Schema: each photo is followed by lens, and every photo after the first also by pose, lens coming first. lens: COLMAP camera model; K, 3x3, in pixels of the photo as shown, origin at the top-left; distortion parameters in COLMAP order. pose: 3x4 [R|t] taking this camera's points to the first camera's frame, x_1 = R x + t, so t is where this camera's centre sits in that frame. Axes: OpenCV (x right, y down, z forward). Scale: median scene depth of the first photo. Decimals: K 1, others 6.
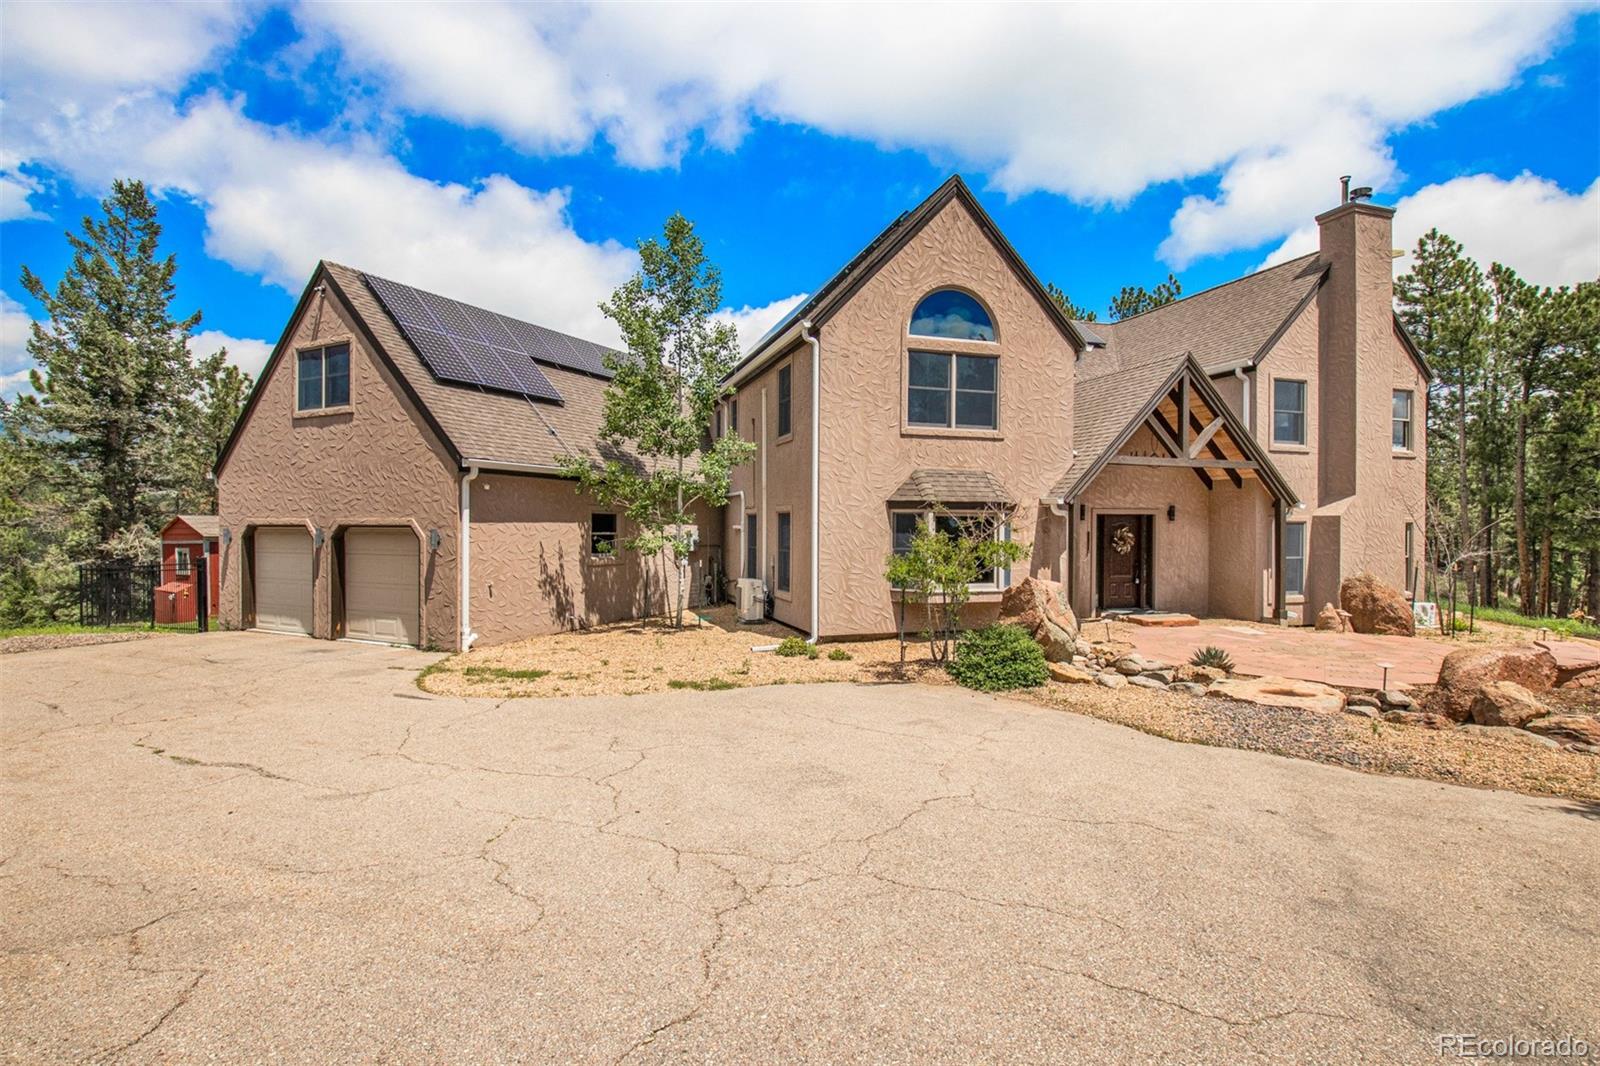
lens RADIAL K [[757.9, 0, 800.0], [0, 757.9, 533.0], [0, 0, 1]] dist [-0.000296, -0.022361]
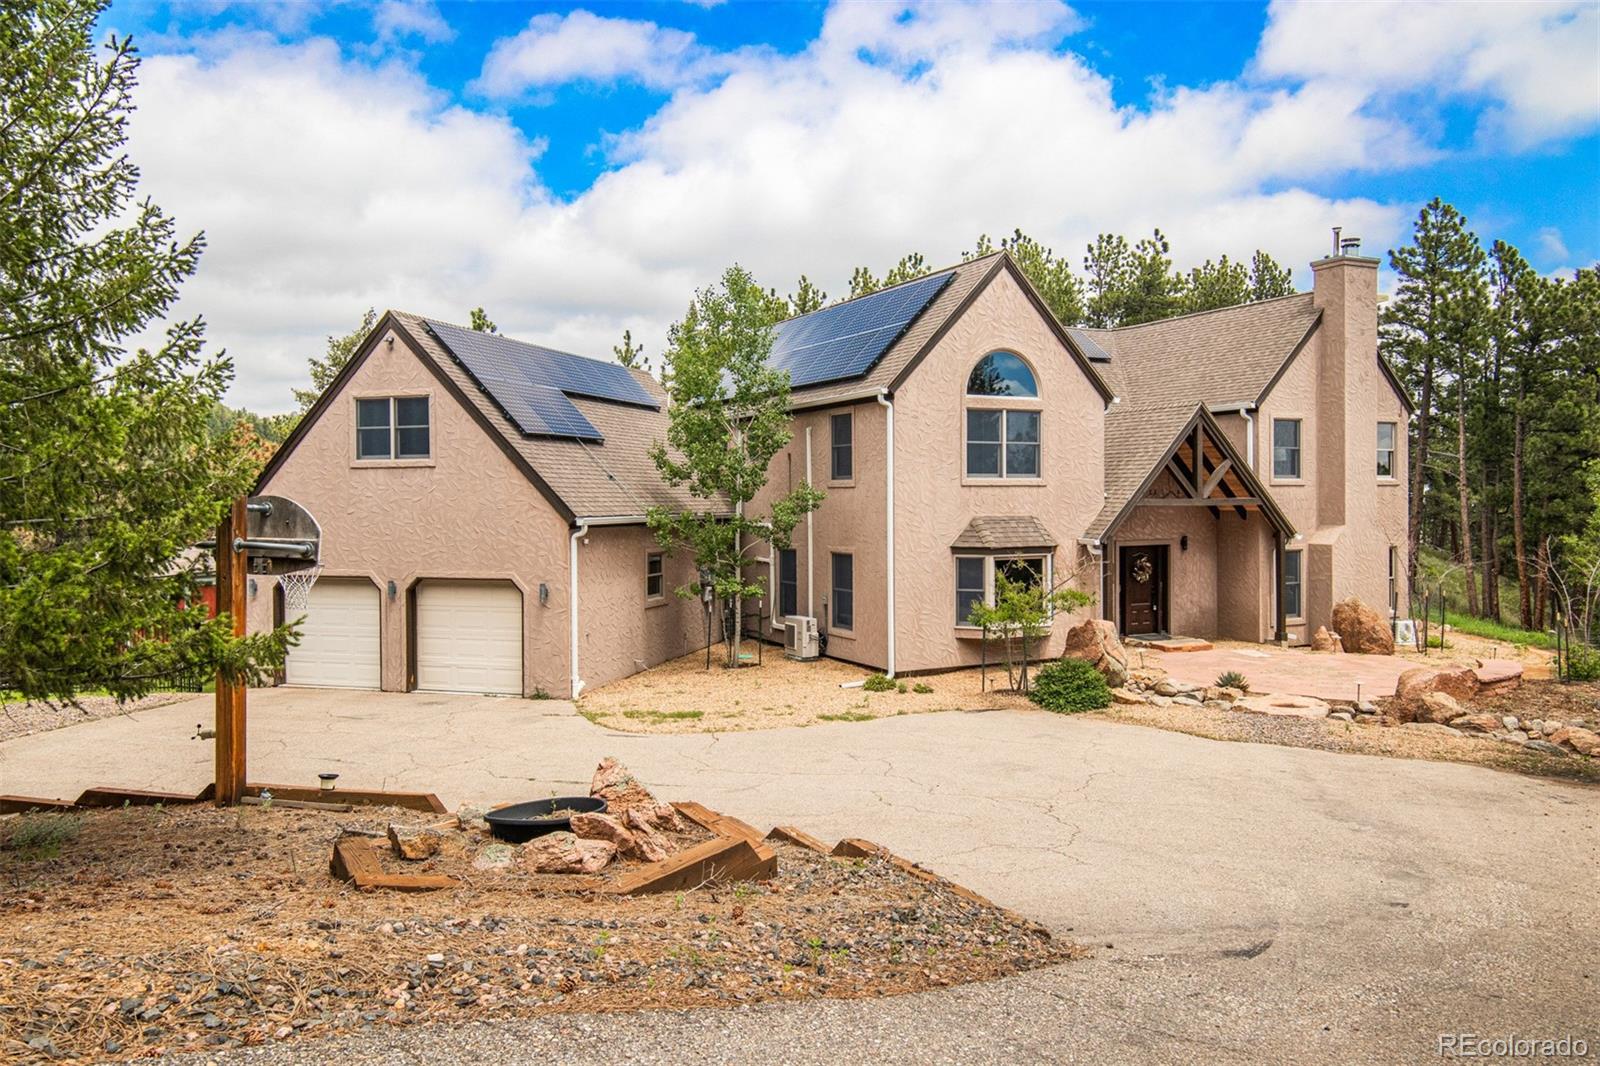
lens RADIAL K [[1109.8, 0, 800.9], [0, 1109.8, 505.2], [0, 0, 1]] dist [0.041873, -0.064242]
pose [[0.986460, -0.011038, 0.163627, -0.345178], [0.011210, 0.999937, -0.000132, -0.099571], [-0.163616, 0.001965, 0.986522, -0.530644]]
